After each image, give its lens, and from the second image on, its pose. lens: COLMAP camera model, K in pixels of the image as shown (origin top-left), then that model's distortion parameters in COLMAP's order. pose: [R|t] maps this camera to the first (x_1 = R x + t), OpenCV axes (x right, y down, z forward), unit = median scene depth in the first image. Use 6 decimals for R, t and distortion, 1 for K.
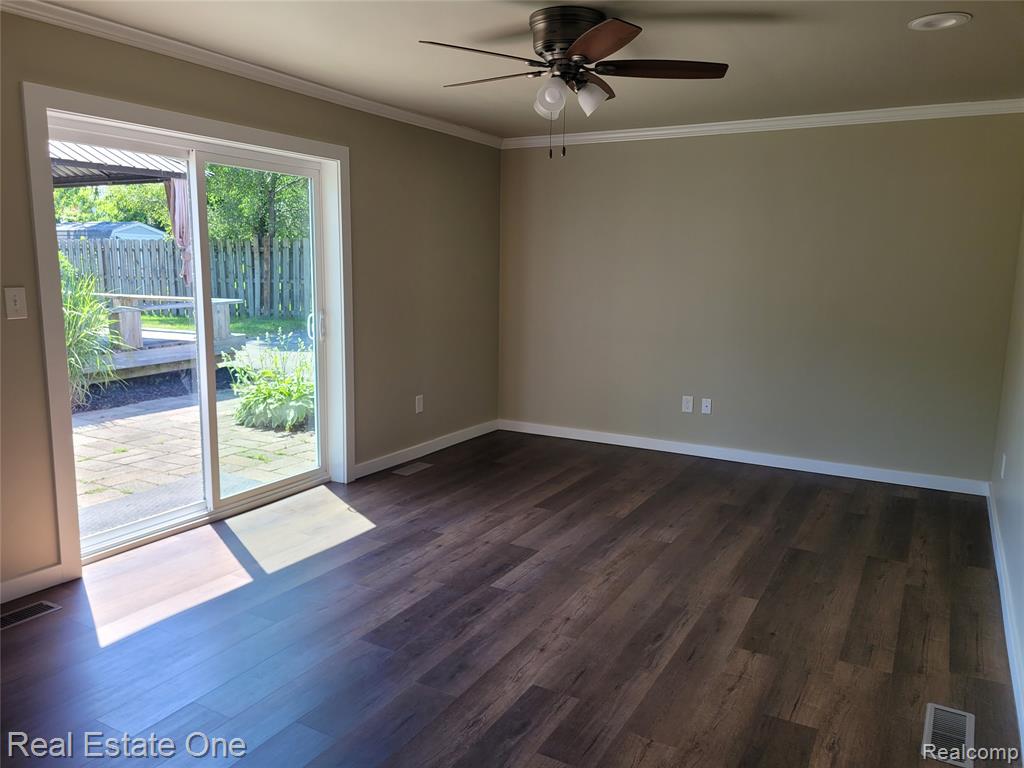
lens RADIAL K [[766.7, 0, 513.2], [0, 766.7, 386.1], [0, 0, 1]] dist [0.074707, -0.055819]
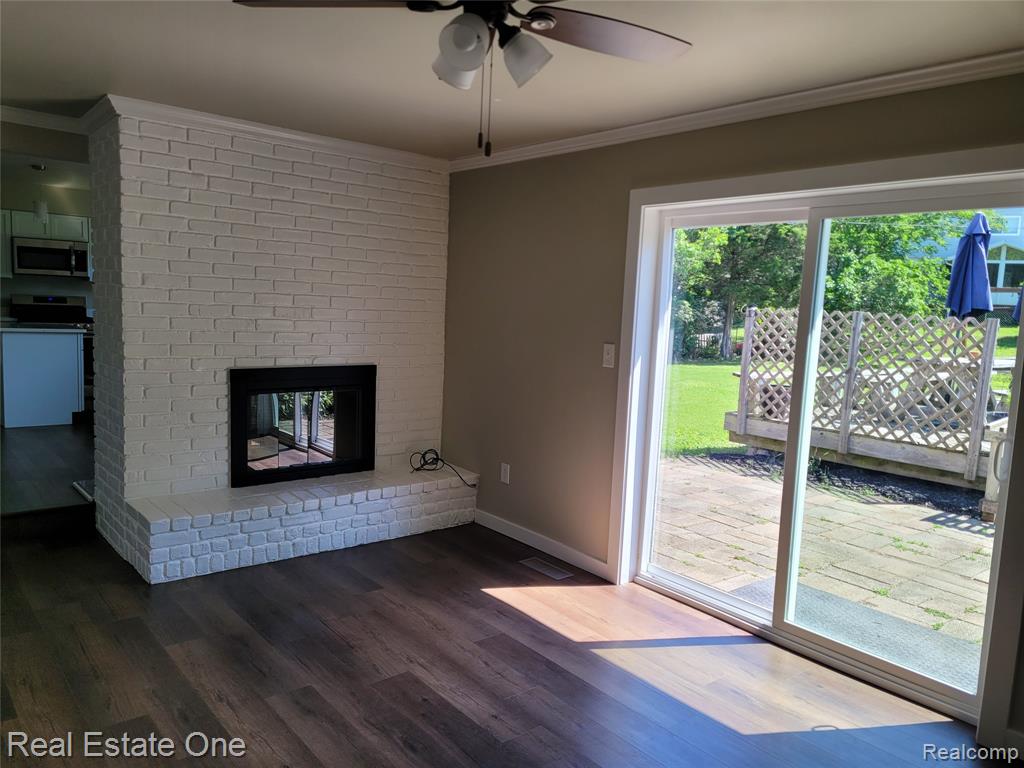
lens RADIAL K [[766.7, 0, 511.3], [0, 766.7, 384.9], [0, 0, 1]] dist [0.074707, -0.055819]
pose [[-0.370163, 0.061865, -0.926904, 0.594676], [-0.206297, 0.967391, 0.146953, -0.195842], [0.905771, 0.245614, -0.345330, 1.193278]]
